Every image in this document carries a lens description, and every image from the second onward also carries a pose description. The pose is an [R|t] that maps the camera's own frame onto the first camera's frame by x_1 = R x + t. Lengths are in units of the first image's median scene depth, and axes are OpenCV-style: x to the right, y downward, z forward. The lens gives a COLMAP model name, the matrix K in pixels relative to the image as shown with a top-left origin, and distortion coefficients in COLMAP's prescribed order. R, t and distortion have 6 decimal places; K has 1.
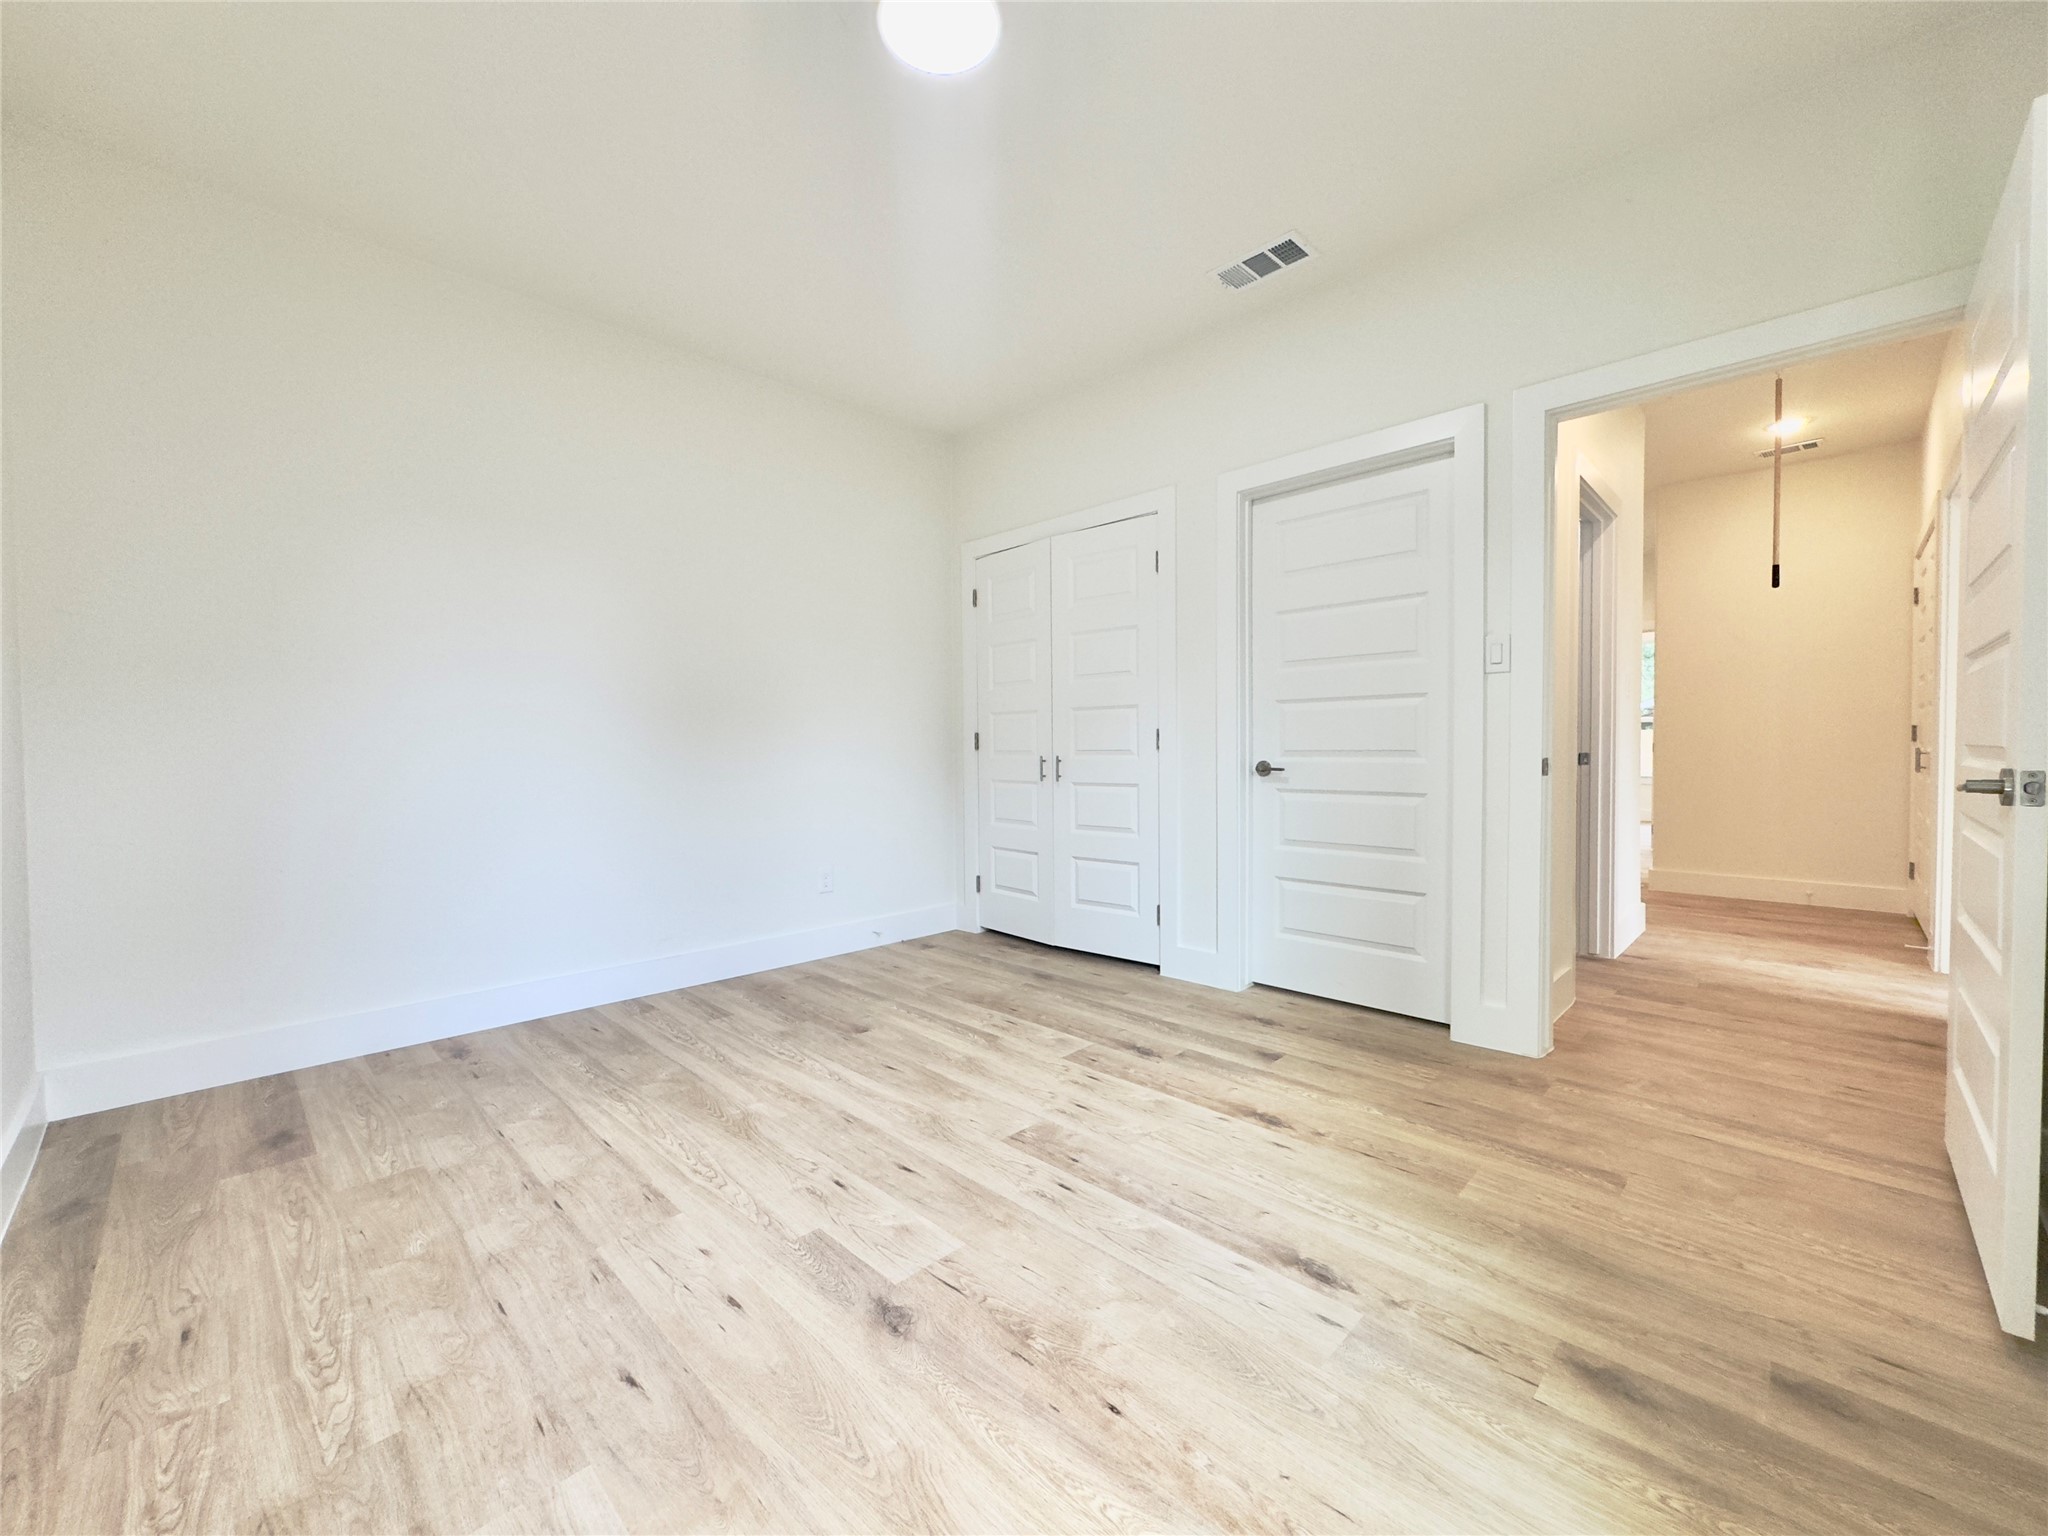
lens RADIAL K [[818.1, 0, 1024.0], [0, 818.1, 768.0], [0, 0, 1]] dist [-0.003709, -0.000151]
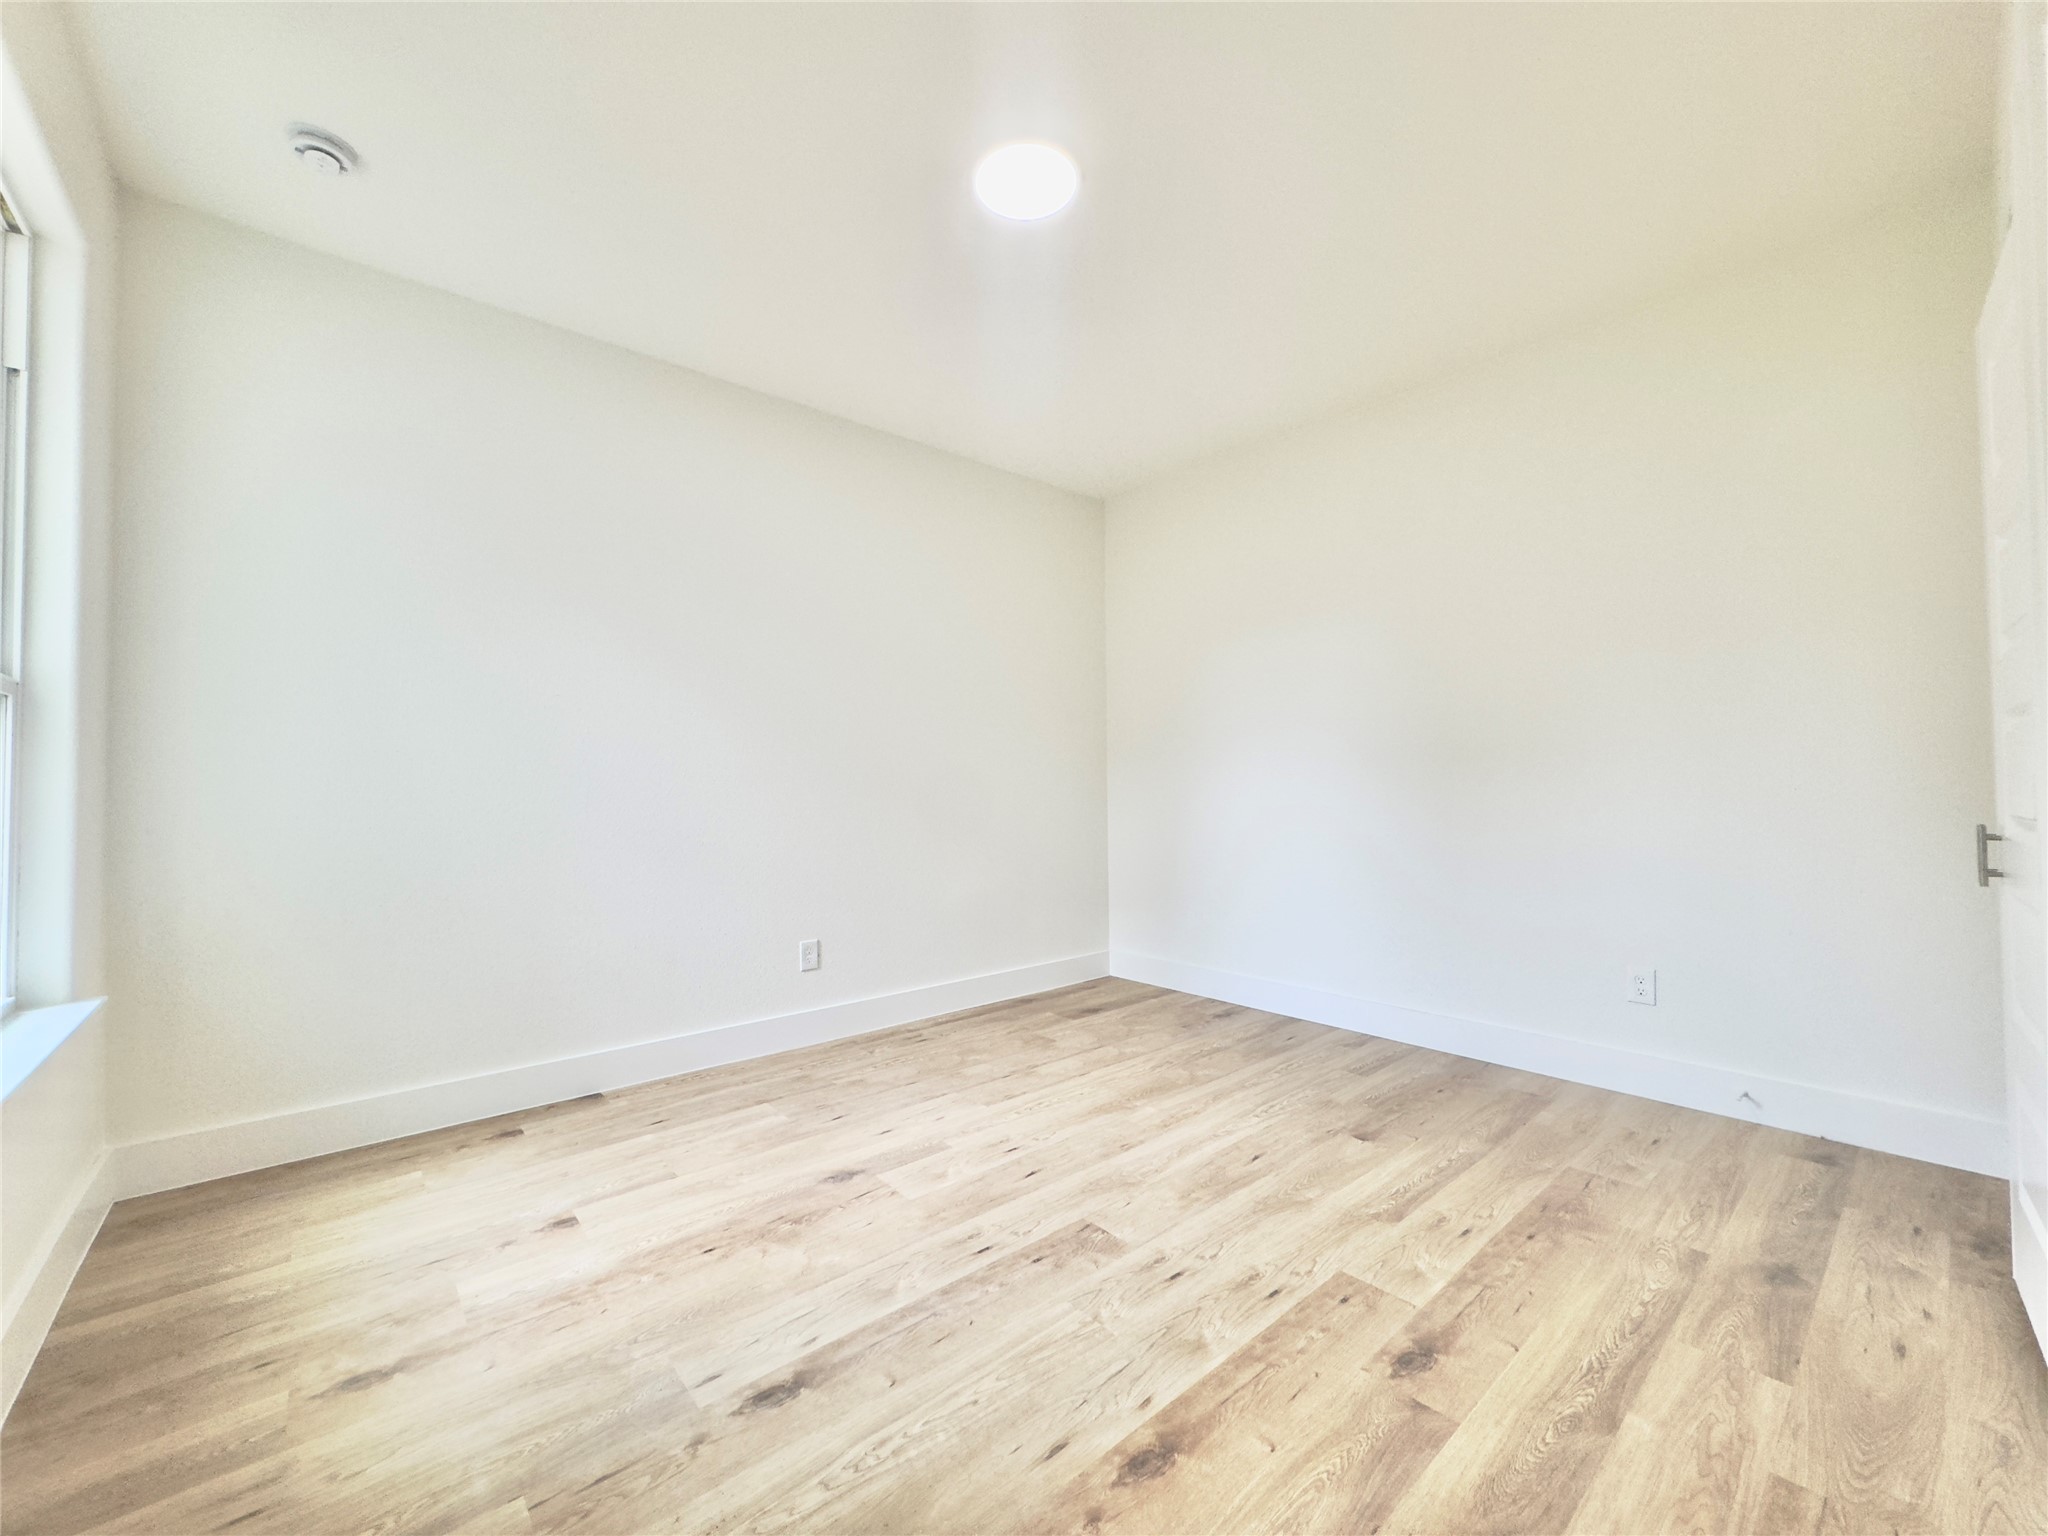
lens RADIAL K [[824.3, 0, 1024.0], [0, 824.3, 768.0], [0, 0, 1]] dist [-0.002050, -0.000148]
pose [[-0.082440, -0.015098, -0.996482, 0.889236], [-0.013895, 0.999805, -0.013999, -0.053108], [0.996499, 0.012692, -0.082634, 0.945015]]
